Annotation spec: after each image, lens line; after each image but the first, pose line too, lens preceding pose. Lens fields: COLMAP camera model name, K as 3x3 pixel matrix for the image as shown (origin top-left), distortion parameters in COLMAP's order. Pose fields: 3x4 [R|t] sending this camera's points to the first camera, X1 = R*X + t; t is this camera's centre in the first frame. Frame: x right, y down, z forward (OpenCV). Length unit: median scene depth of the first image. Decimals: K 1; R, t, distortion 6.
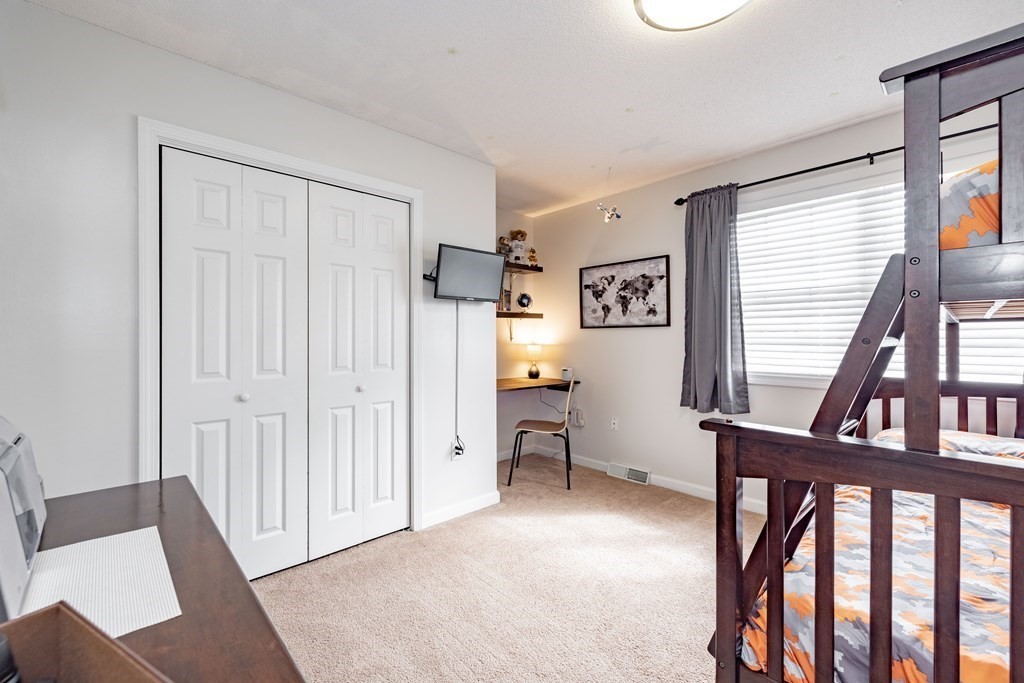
lens RADIAL K [[436.6, 0, 512.2], [0, 436.6, 342.4], [0, 0, 1]] dist [0.000150, -0.000366]
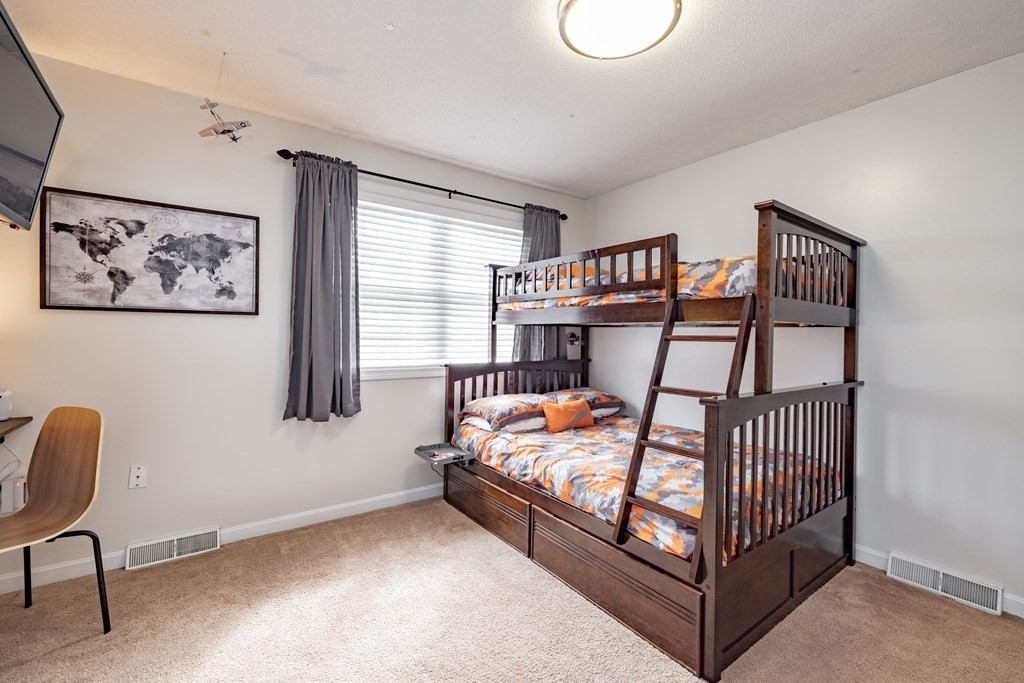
lens RADIAL K [[436.6, 0, 512.3], [0, 436.6, 334.5], [0, 0, 1]] dist [0.000150, -0.000366]
pose [[0.116653, -0.002539, 0.993169, -0.299520], [-0.008814, 0.999955, 0.003592, -0.009940], [-0.993134, -0.009173, 0.116625, 0.460472]]
